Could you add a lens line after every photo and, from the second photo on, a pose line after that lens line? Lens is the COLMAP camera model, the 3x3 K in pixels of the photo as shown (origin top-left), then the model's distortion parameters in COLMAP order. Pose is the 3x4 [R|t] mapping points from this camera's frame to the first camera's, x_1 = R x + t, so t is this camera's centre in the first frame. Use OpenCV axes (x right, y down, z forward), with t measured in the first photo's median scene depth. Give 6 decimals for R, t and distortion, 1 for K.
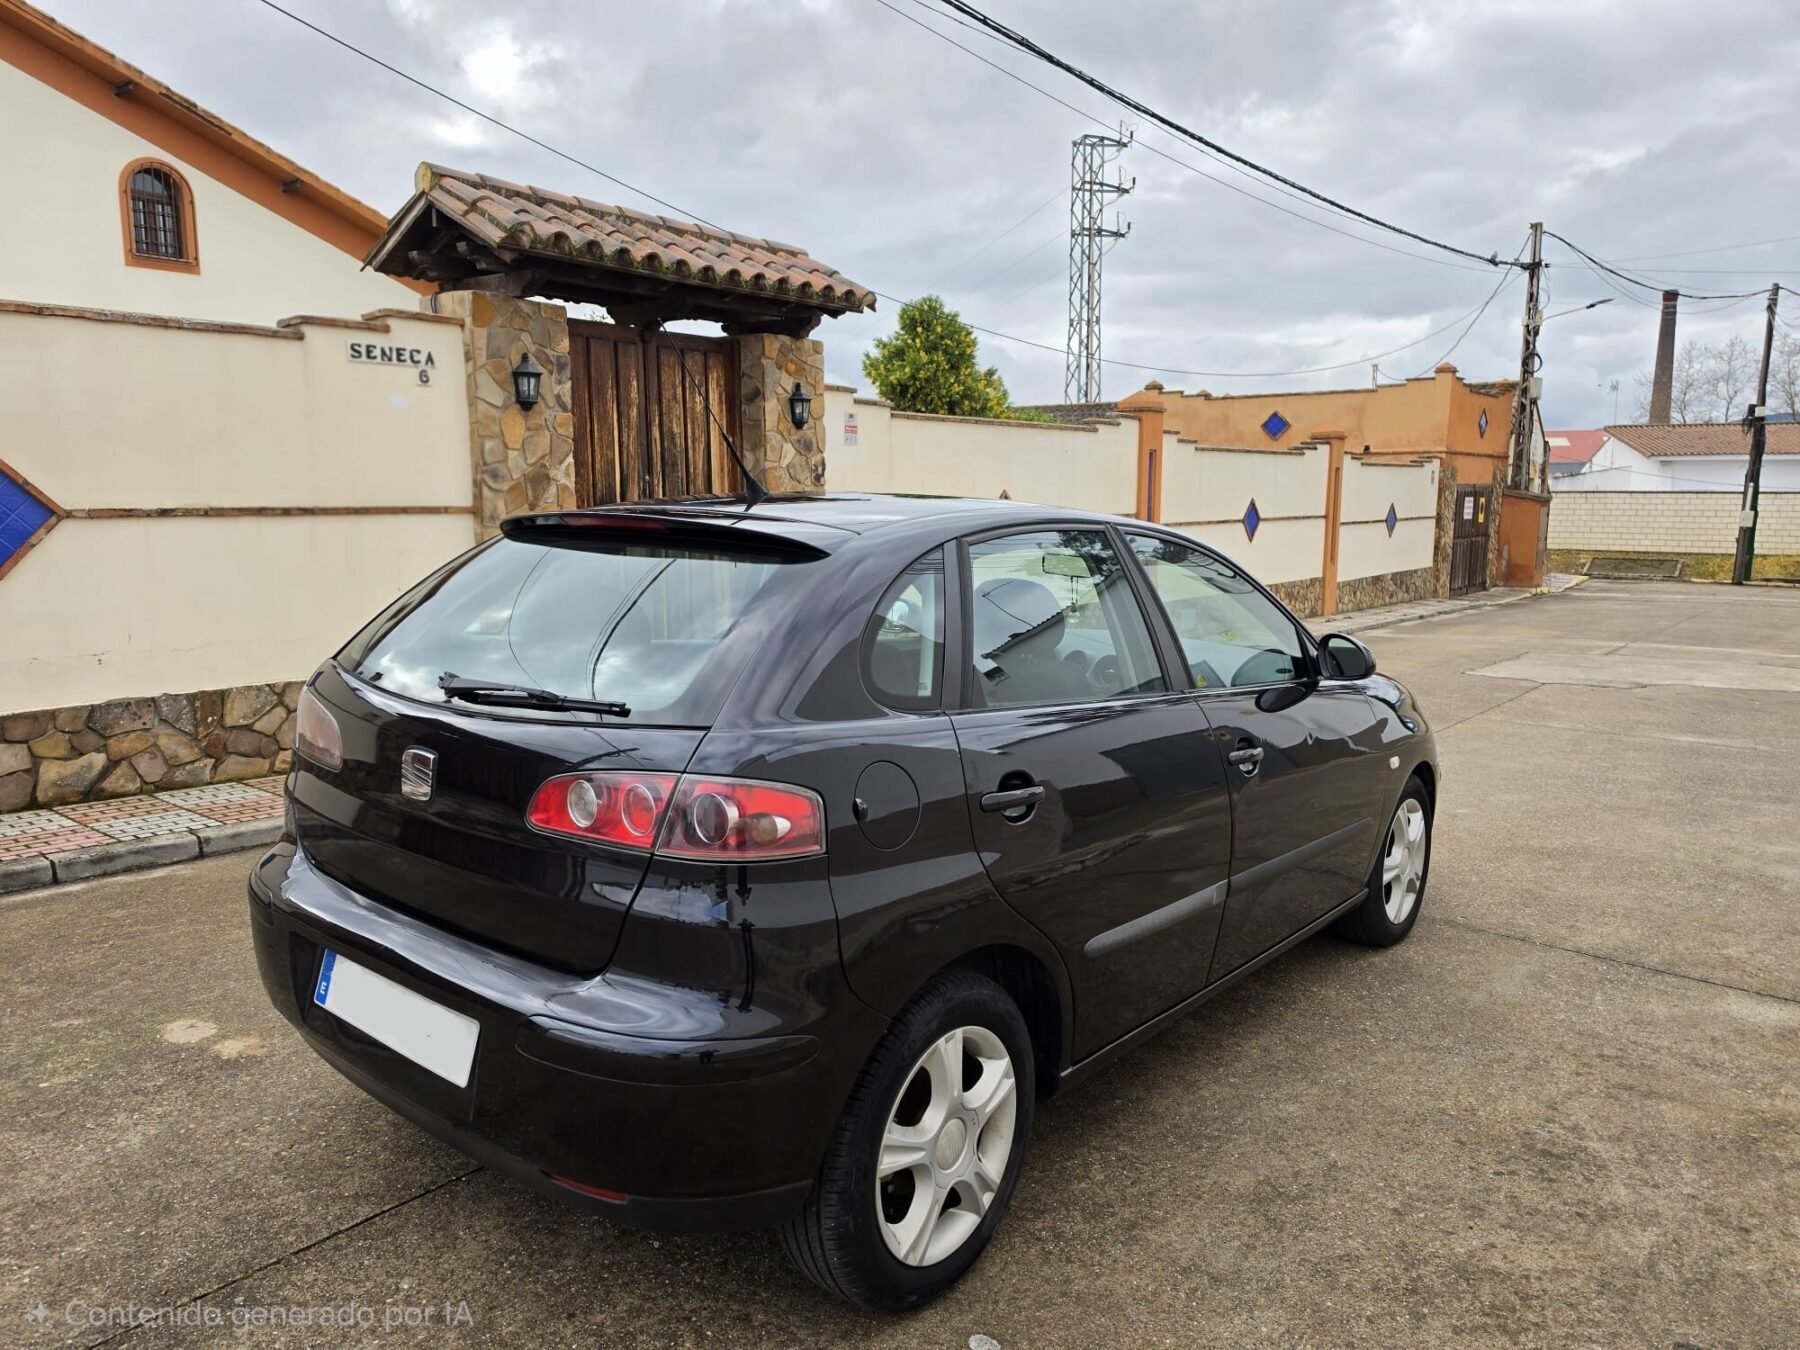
lens RADIAL K [[1270.5, 0, 913.9], [0, 1270.5, 704.5], [0, 0, 1]] dist [0.010901, -0.018952]
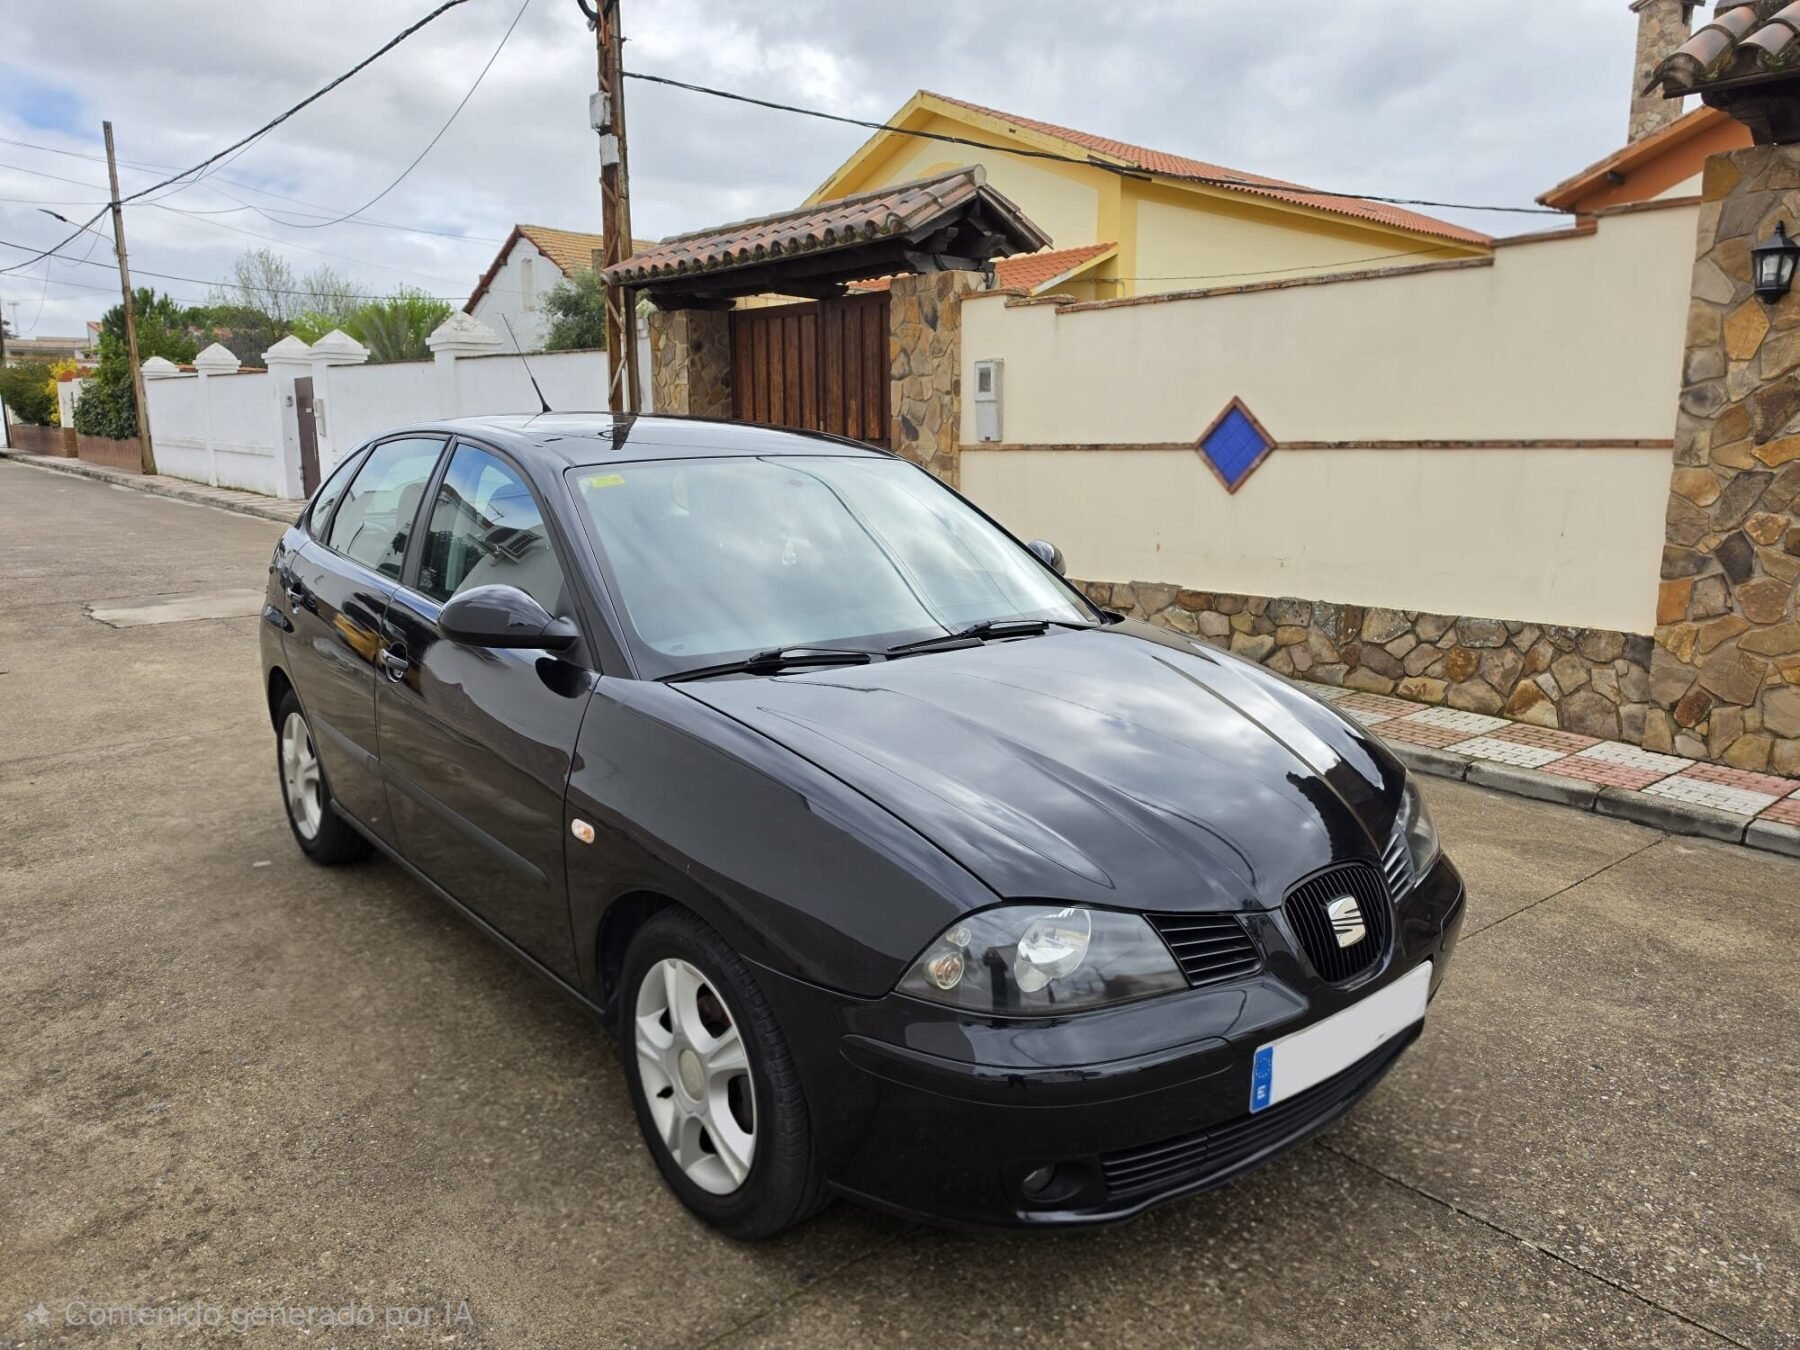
lens RADIAL K [[1270.5, 0, 923.6], [0, 1270.5, 704.1], [0, 0, 1]] dist [0.010901, -0.018952]
pose [[-0.198566, 0.191217, -0.961253, 0.642838], [-0.158059, 0.961697, 0.223955, -0.123327], [0.967259, 0.196404, -0.160737, 0.865359]]
